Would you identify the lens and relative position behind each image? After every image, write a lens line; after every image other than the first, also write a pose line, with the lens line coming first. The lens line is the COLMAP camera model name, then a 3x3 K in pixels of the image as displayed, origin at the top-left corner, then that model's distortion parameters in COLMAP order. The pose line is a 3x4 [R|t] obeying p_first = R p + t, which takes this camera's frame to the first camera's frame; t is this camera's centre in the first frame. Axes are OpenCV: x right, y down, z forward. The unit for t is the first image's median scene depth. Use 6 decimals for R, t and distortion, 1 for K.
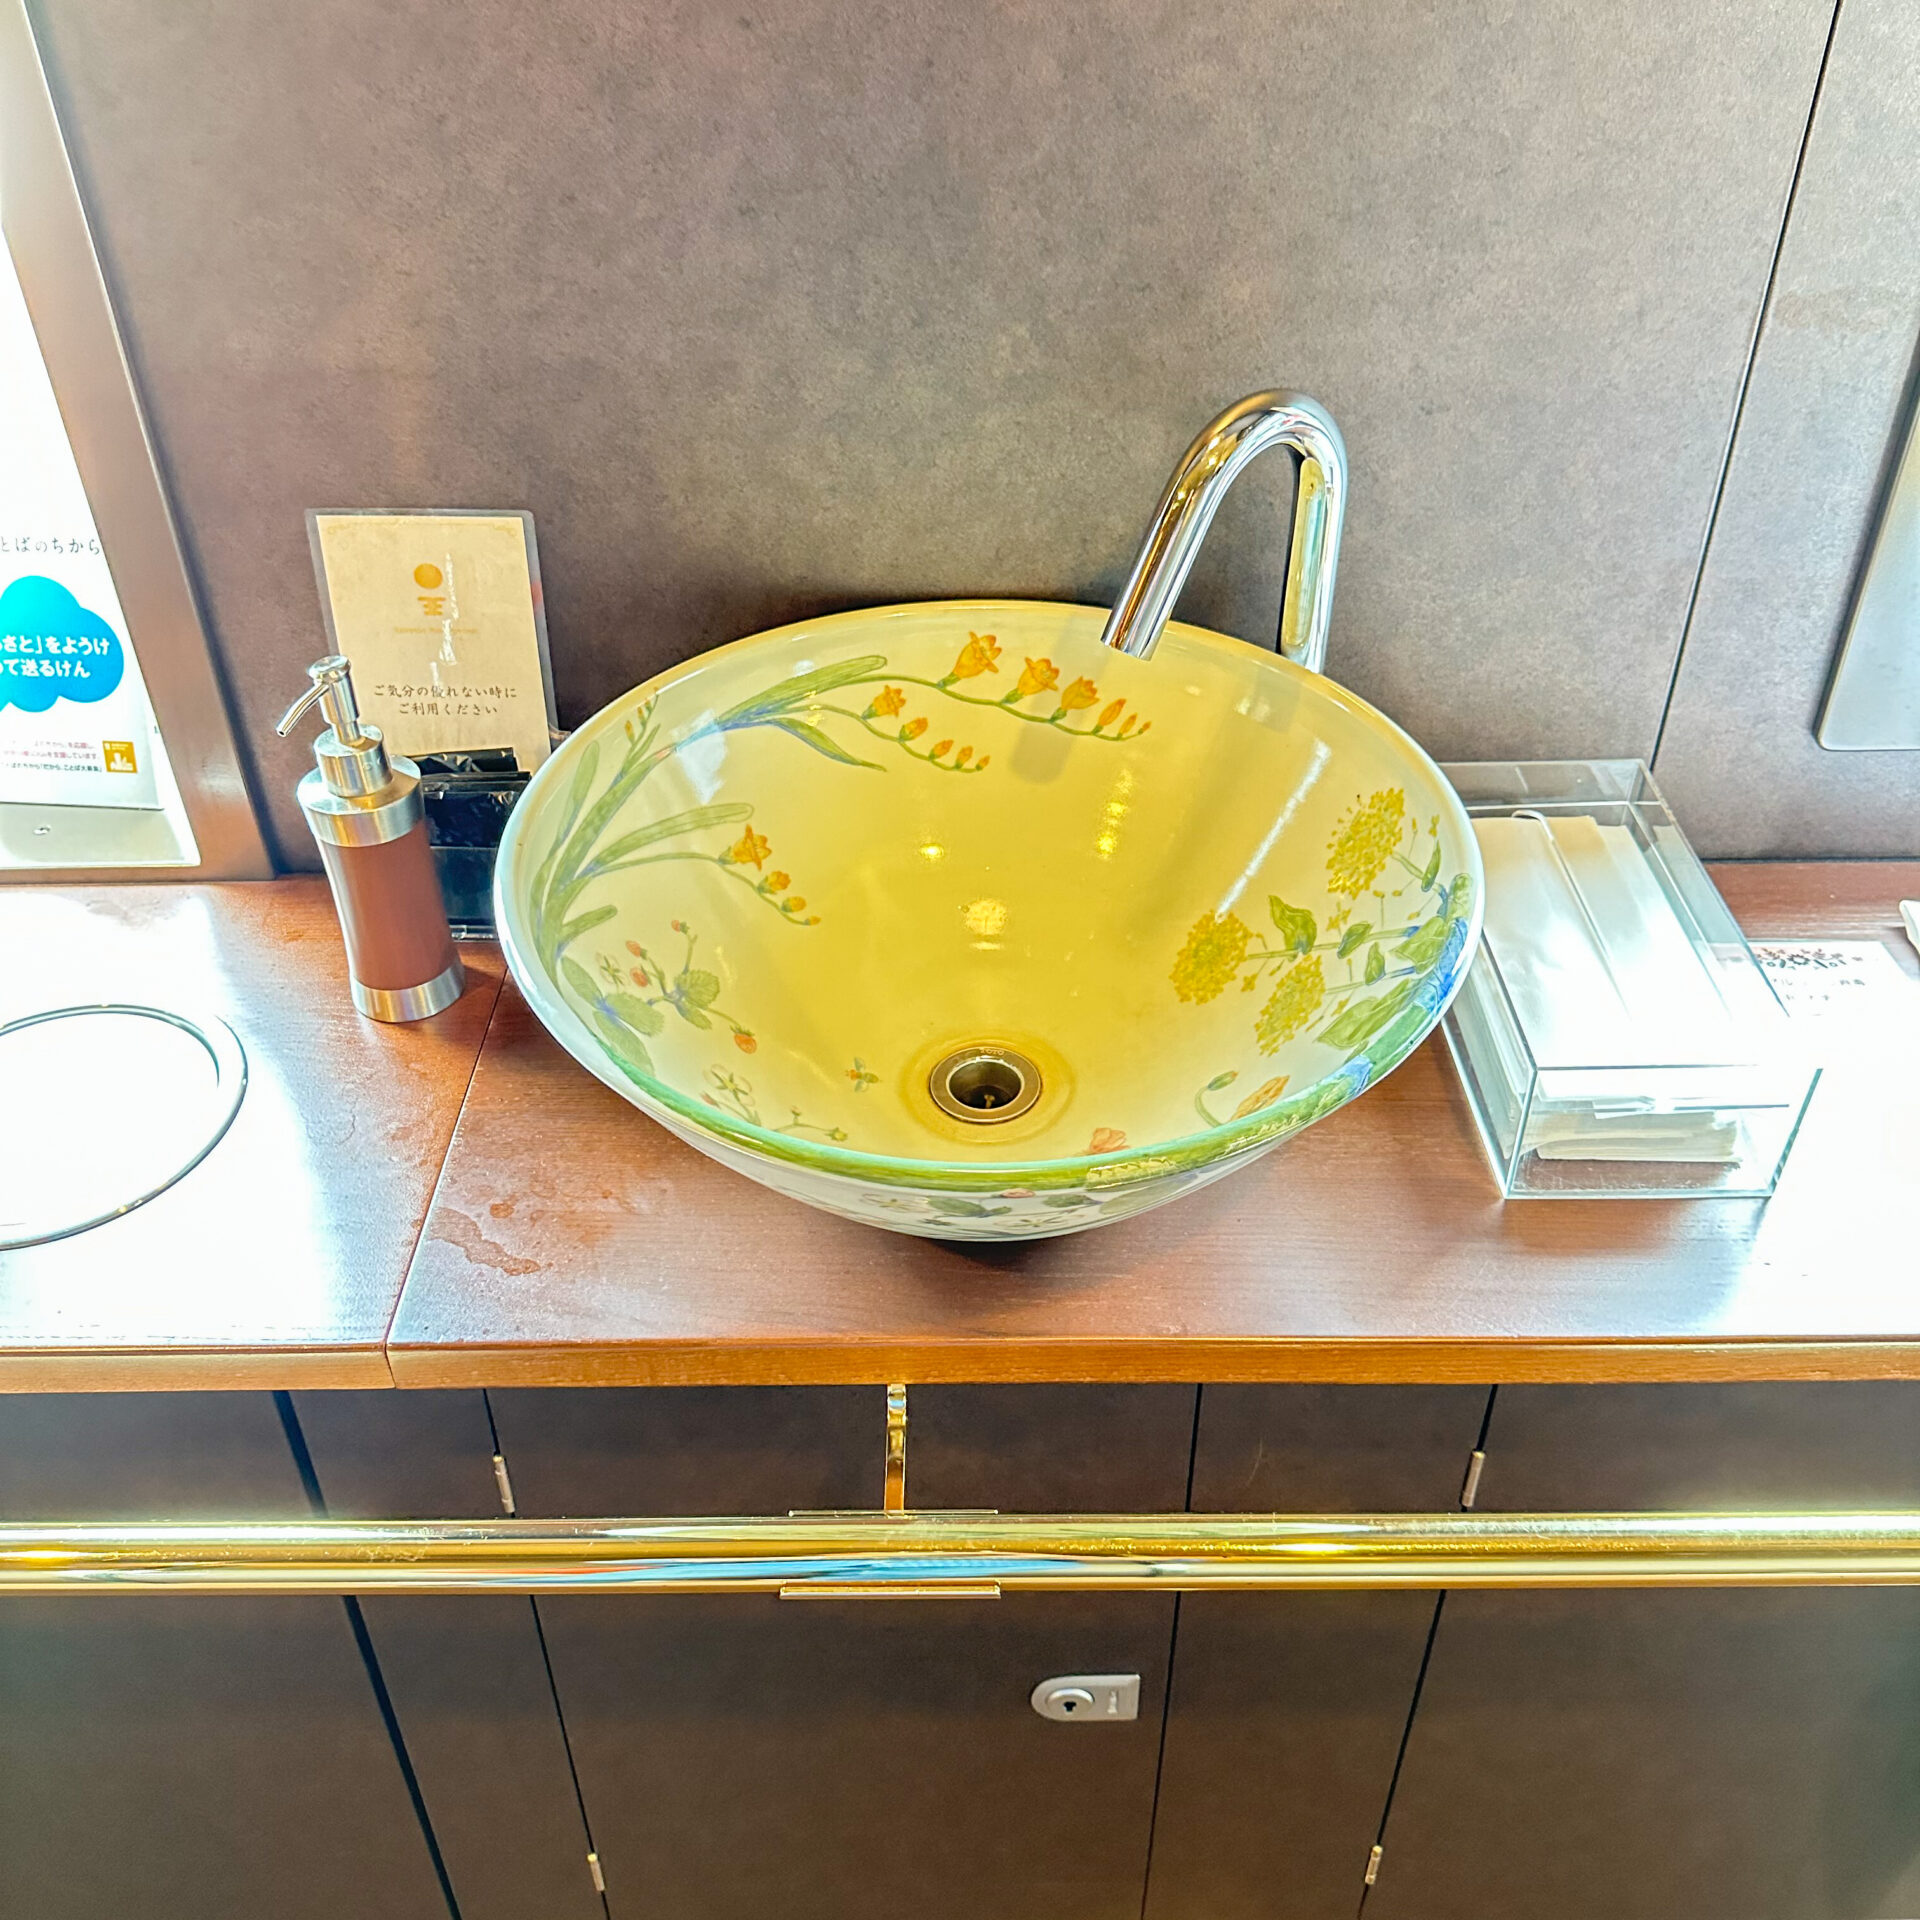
lens RADIAL K [[1849.9, 0, 960.0], [0, 1849.9, 960.0], [0, 0, 1]] dist [-0.008791, -0.000960]
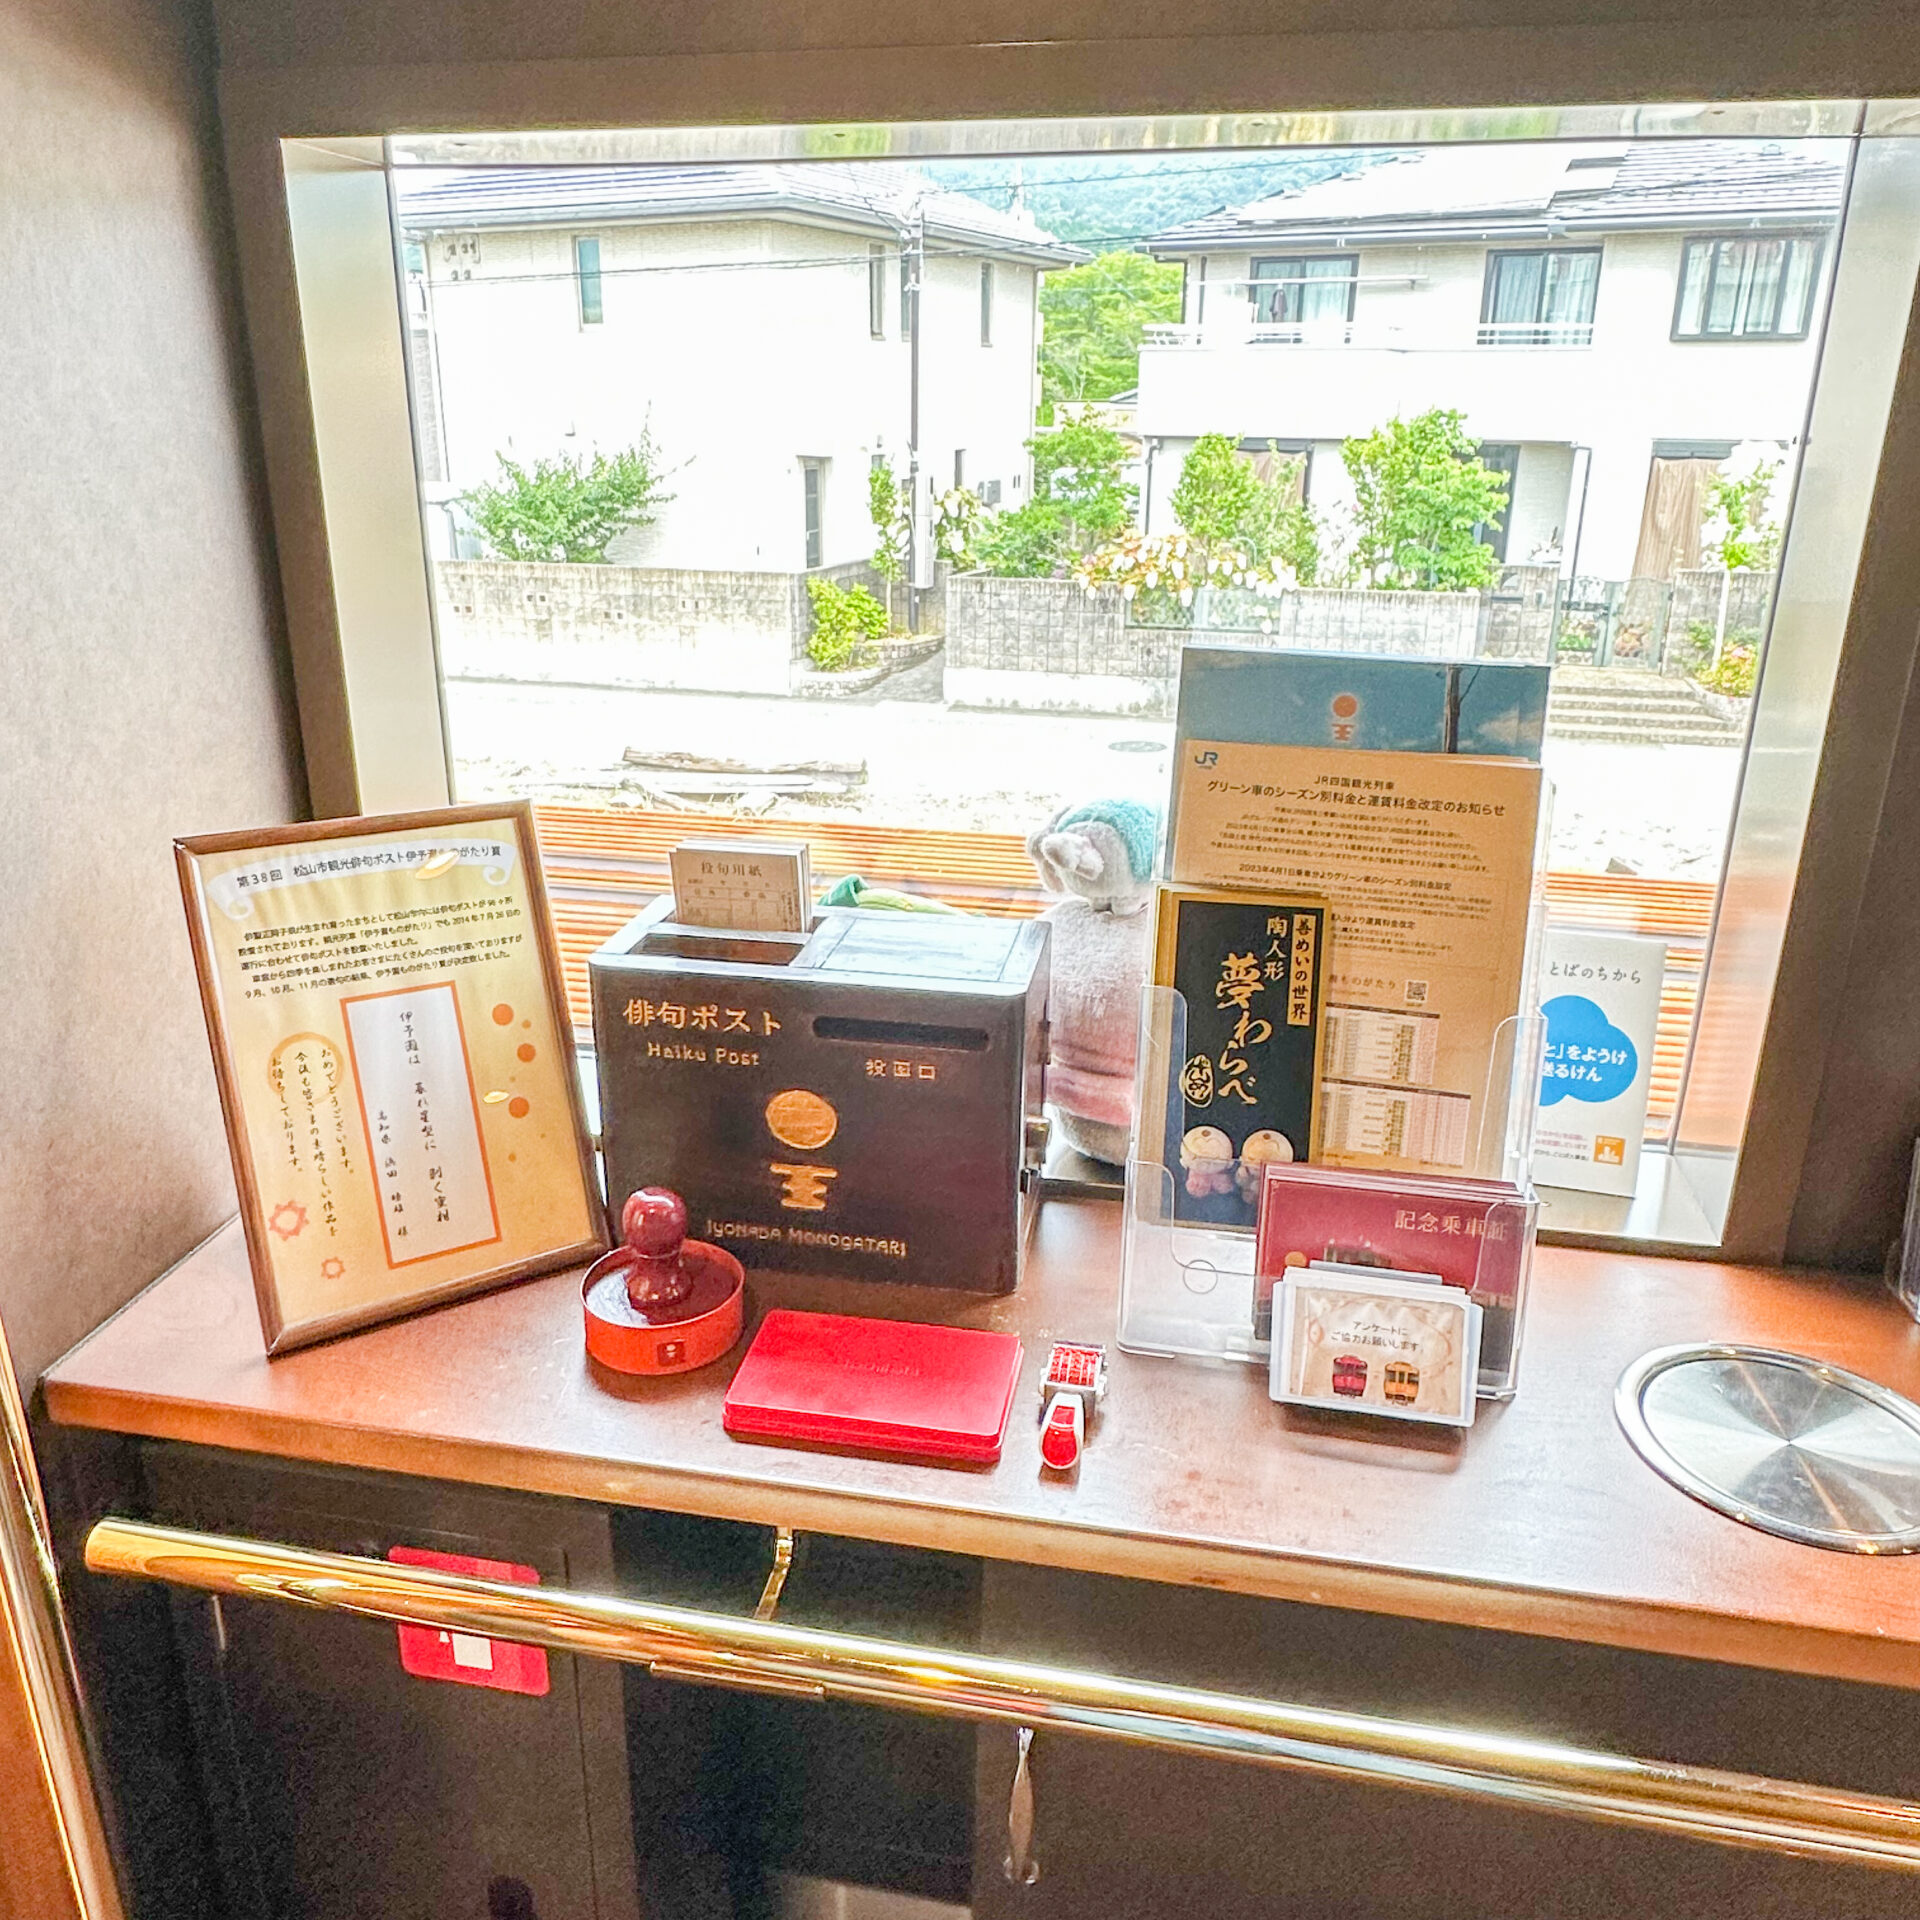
lens RADIAL K [[1559.3, 0, 960.0], [0, 1559.3, 960.0], [0, 0, 1]] dist [-0.001111, -0.001661]
pose [[0.981109, 0.087332, -0.172624, -0.717983], [-0.134976, 0.948249, -0.287411, 0.121387], [0.138590, 0.305282, 0.942123, -0.041502]]
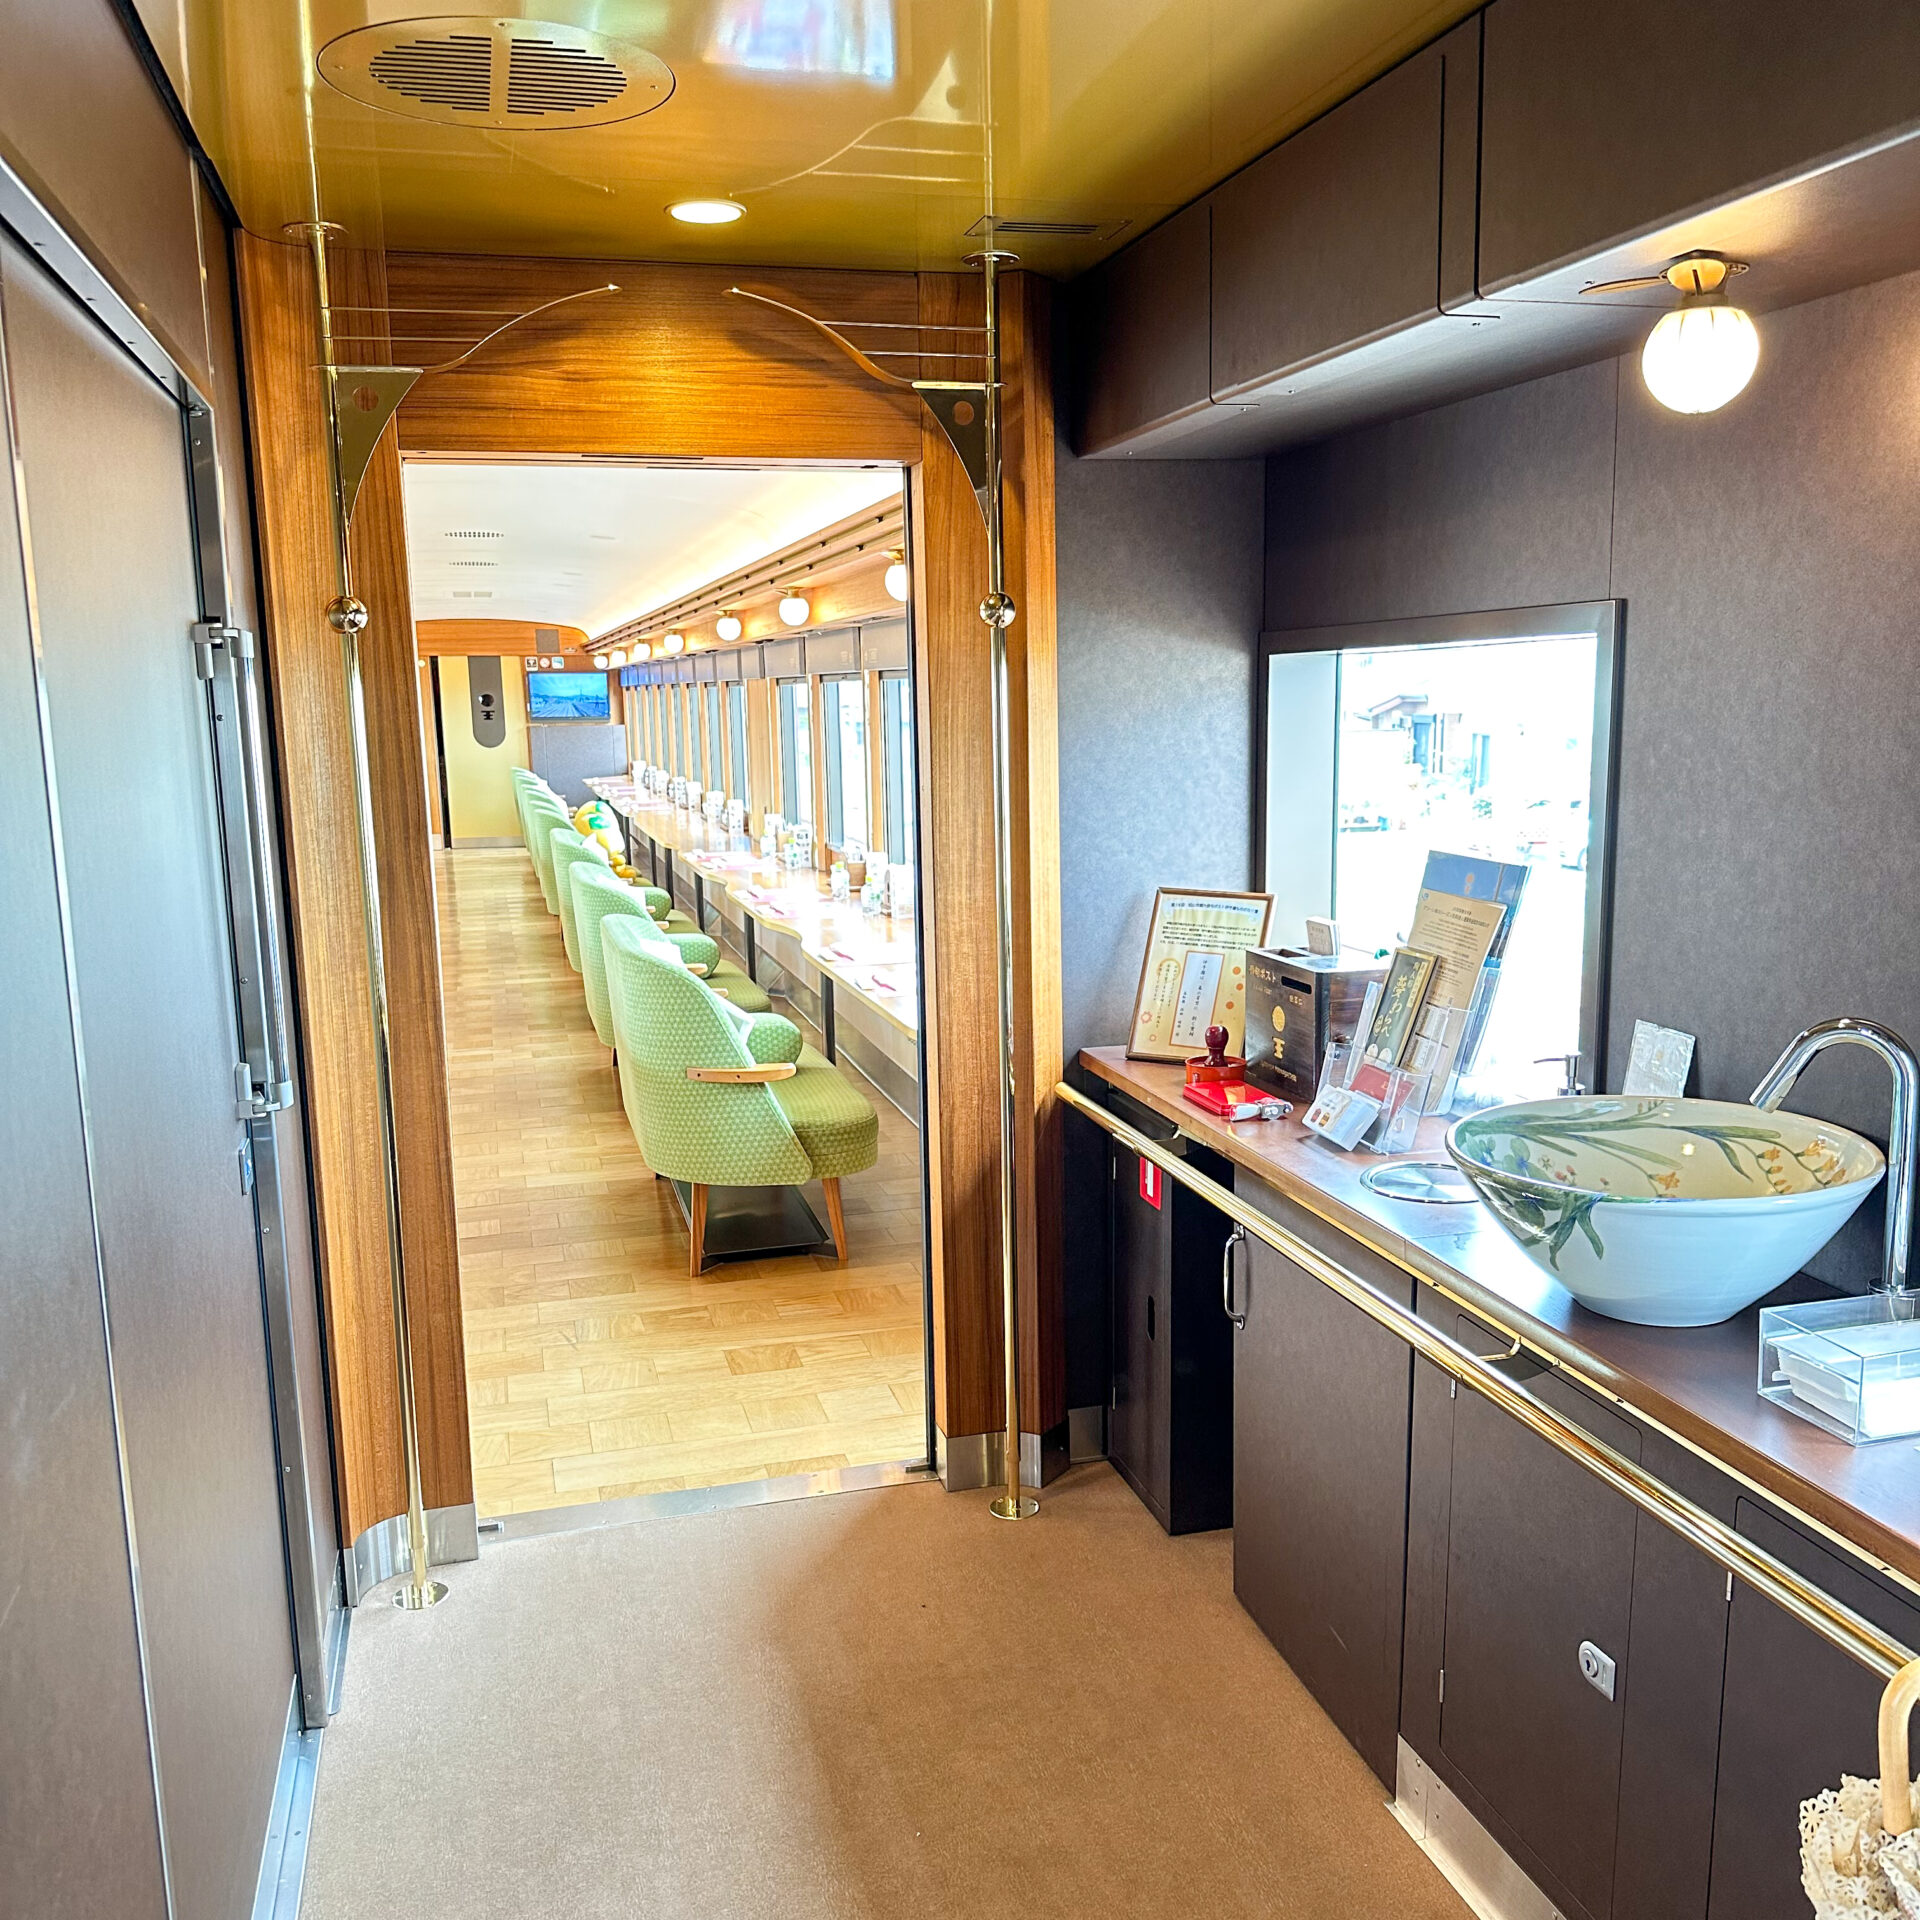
lens RADIAL K [[1811.1, 0, 958.7], [0, 1811.1, 1067.4], [0, 0, 1]] dist [0.157251, -0.265904]
pose [[0.256071, 0.211065, -0.943334, 1.469801], [-0.577965, 0.815659, 0.025609, 0.226122], [0.774844, 0.538657, 0.330855, -0.398450]]
